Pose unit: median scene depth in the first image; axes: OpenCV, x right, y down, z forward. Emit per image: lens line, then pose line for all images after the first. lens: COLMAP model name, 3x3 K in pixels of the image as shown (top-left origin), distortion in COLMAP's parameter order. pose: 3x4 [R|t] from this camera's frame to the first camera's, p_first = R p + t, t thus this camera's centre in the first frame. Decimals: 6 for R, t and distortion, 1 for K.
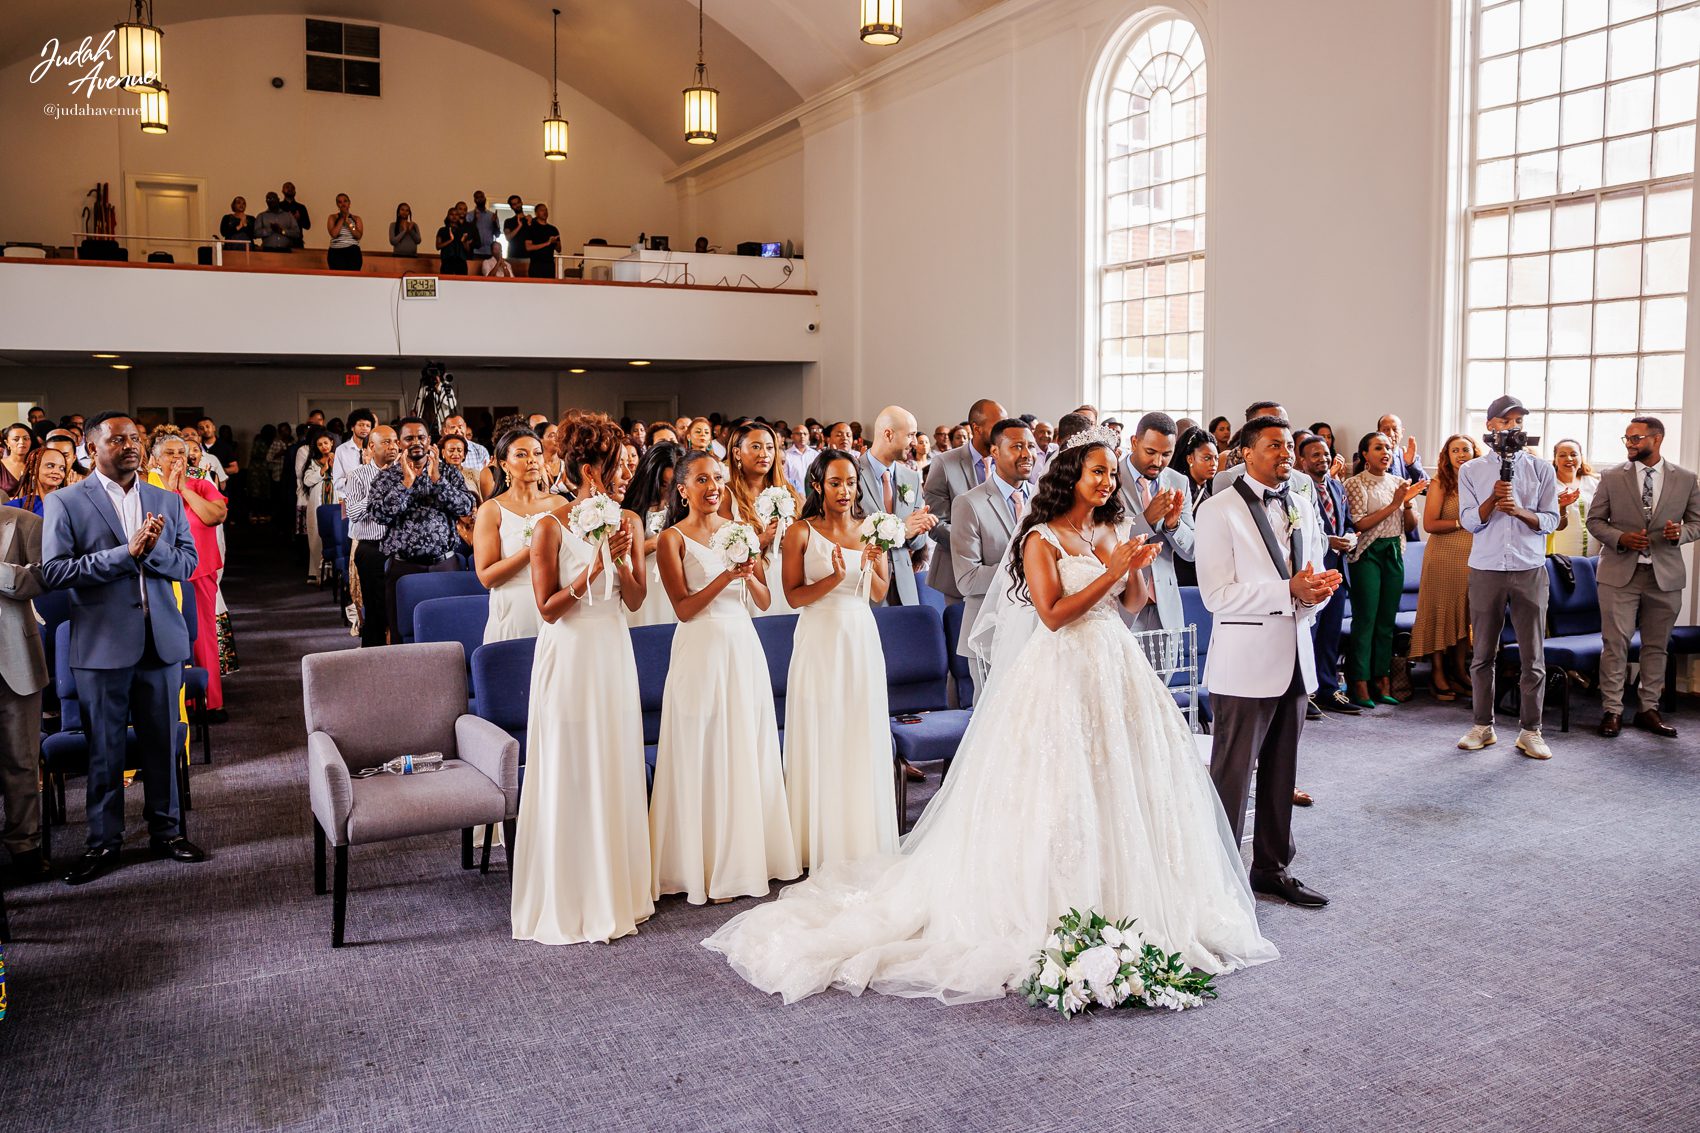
lens RADIAL K [[1292.8, 0, 846.2], [0, 1292.8, 527.3], [0, 0, 1]] dist [-0.137771, 0.100270]
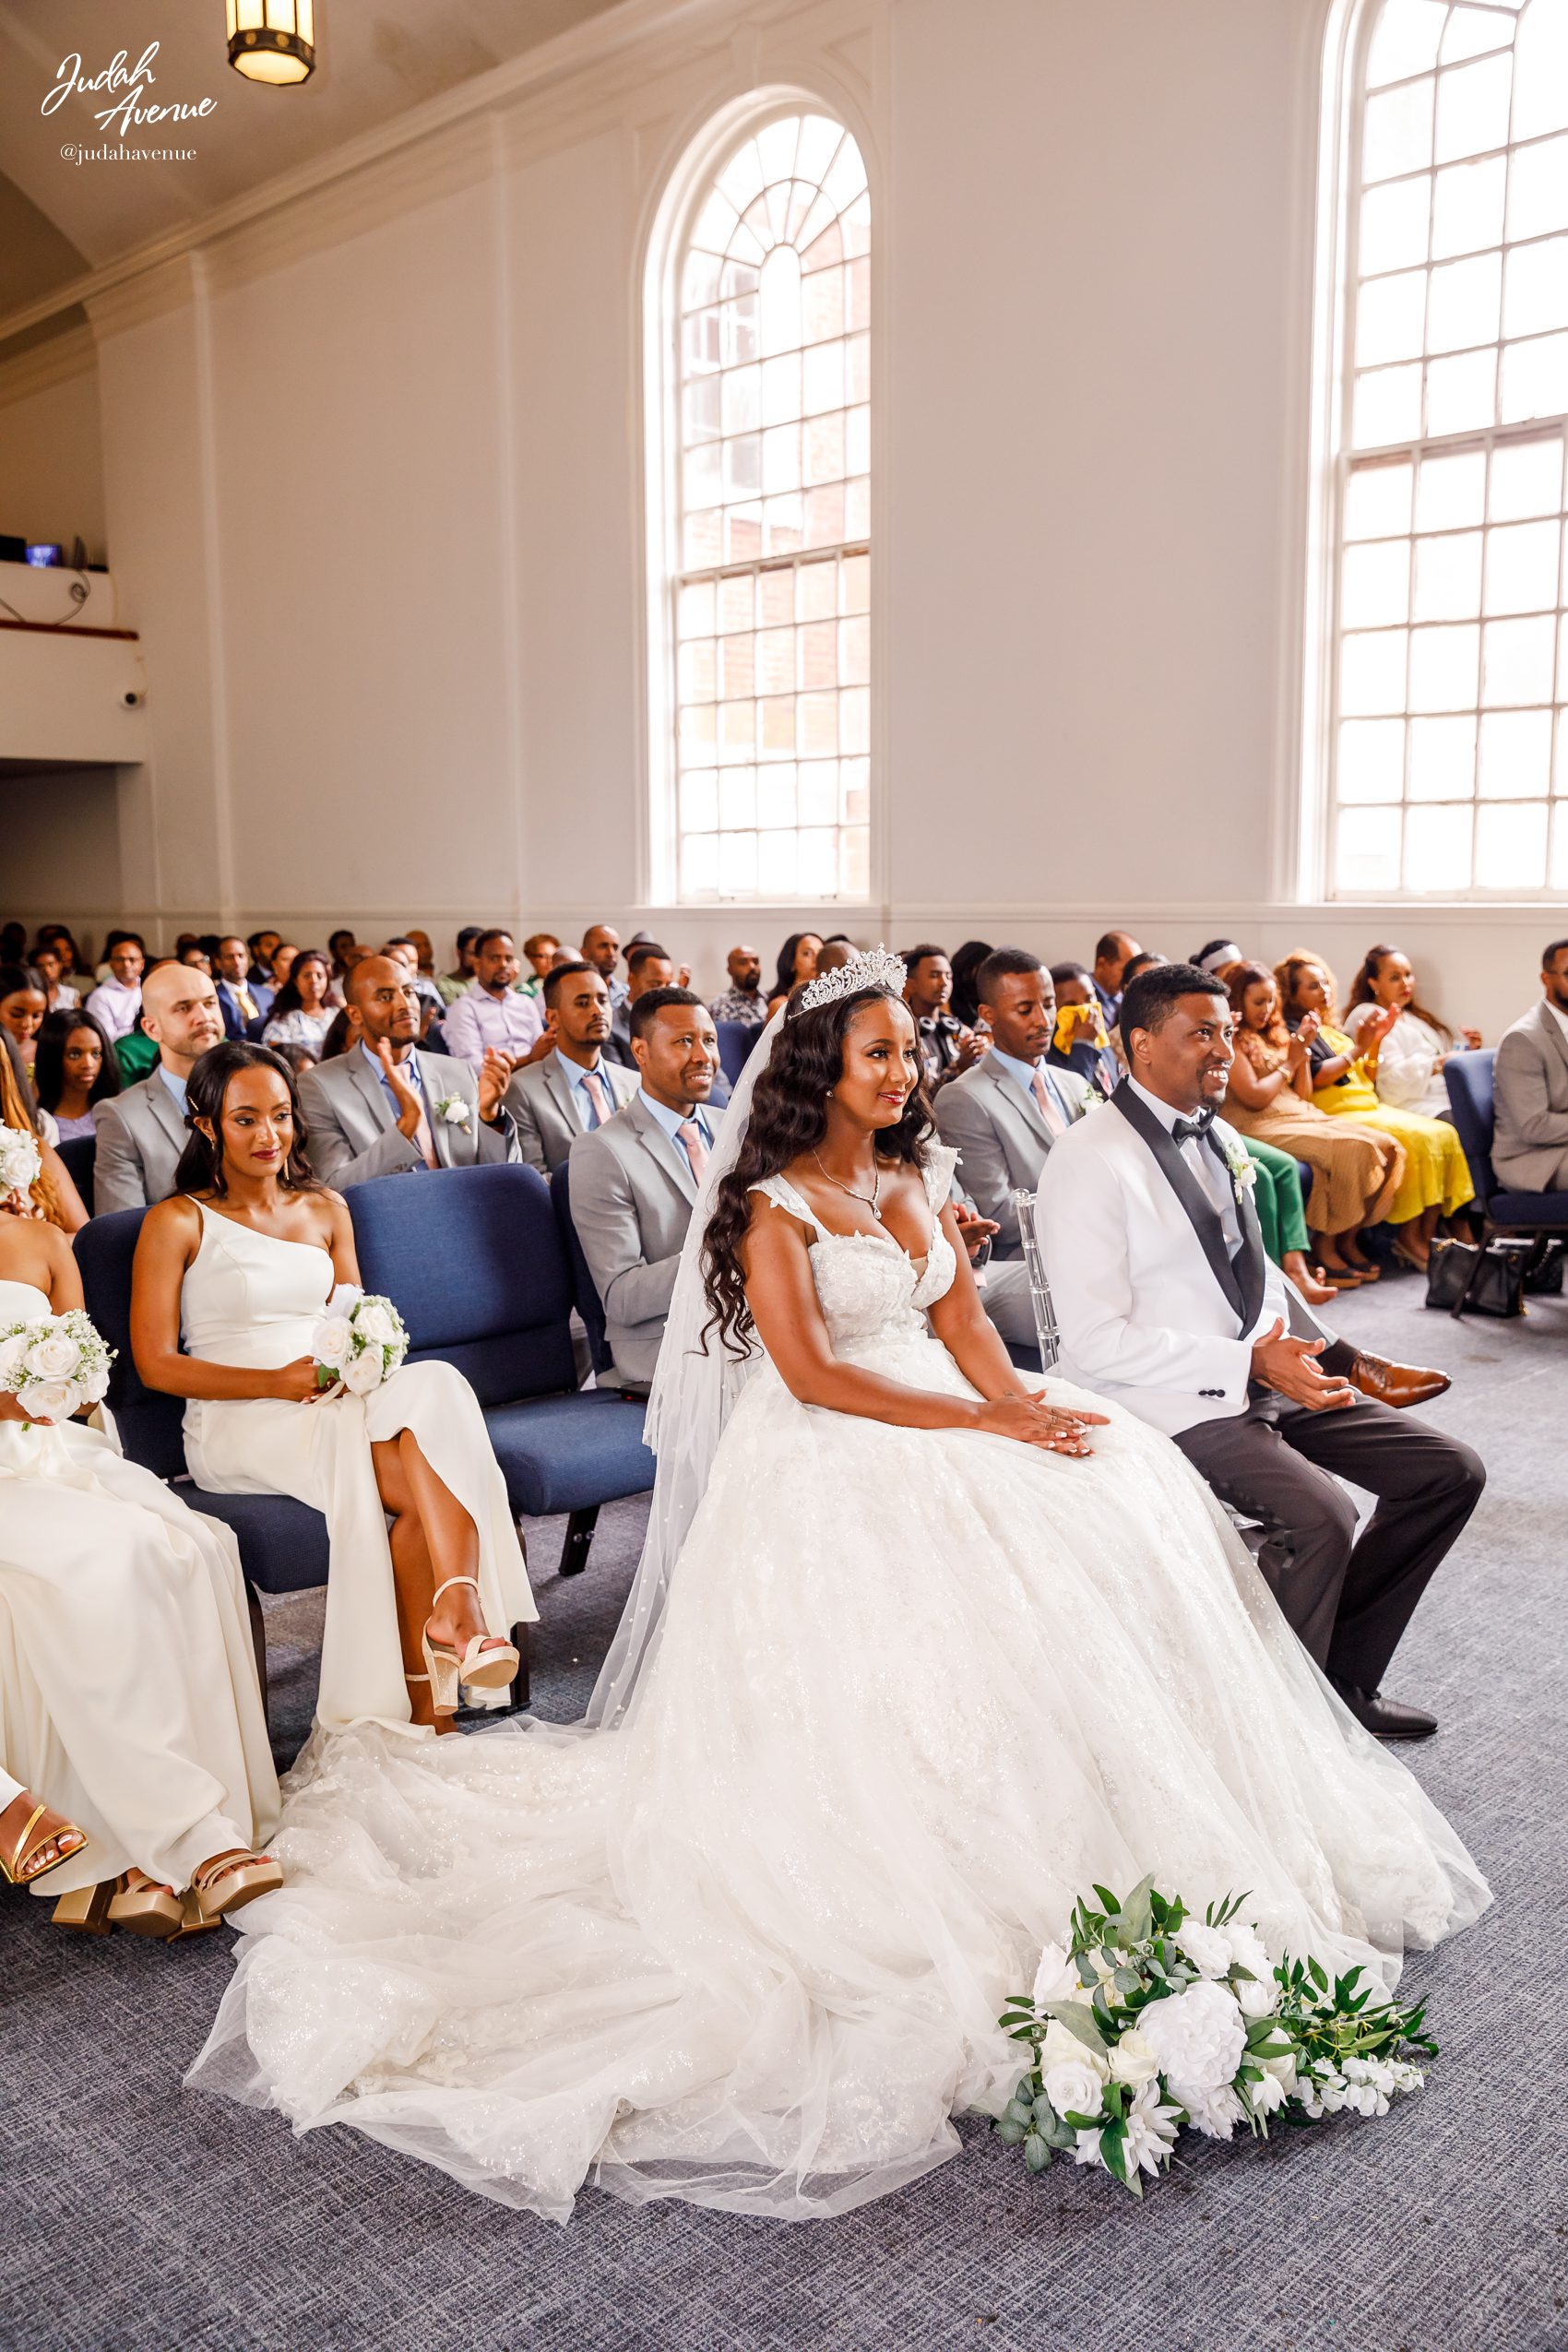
lens RADIAL K [[1938.8, 0, 784.0], [0, 1938.8, 1176.0], [0, 0, 1]] dist [-0.026872, 0.082657]
pose [[0.952388, -0.048999, 0.300927, -0.032823], [0.032537, 0.997699, 0.059478, 0.016277], [-0.303149, -0.046855, 0.951791, 0.184034]]
